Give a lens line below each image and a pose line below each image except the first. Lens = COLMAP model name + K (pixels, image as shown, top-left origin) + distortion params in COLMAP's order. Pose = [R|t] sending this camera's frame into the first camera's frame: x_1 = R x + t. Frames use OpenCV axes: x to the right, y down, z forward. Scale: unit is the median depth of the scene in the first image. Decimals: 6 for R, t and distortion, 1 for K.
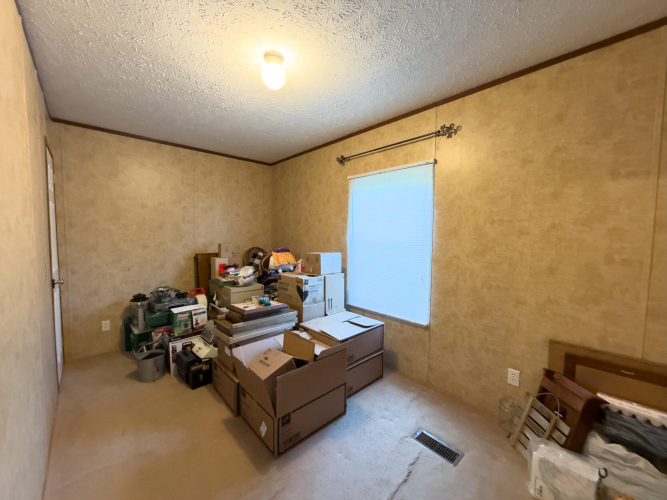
lens RADIAL K [[268.1, 0, 332.5], [0, 268.1, 249.0], [0, 0, 1]] dist [0.000681, -0.000032]
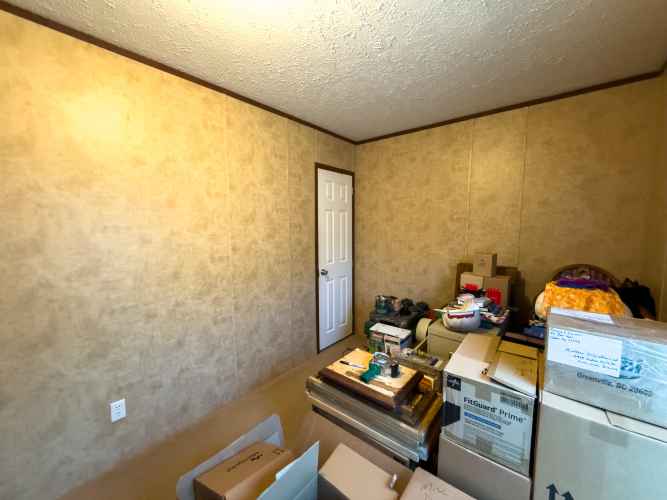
lens RADIAL K [[268.1, 0, 332.5], [0, 268.1, 249.0], [0, 0, 1]] dist [0.000681, -0.000032]
pose [[0.121628, 0.088264, -0.988644, 0.200636], [-0.048379, 0.995382, 0.082914, -0.074356], [0.991396, 0.037745, 0.125337, 0.638430]]
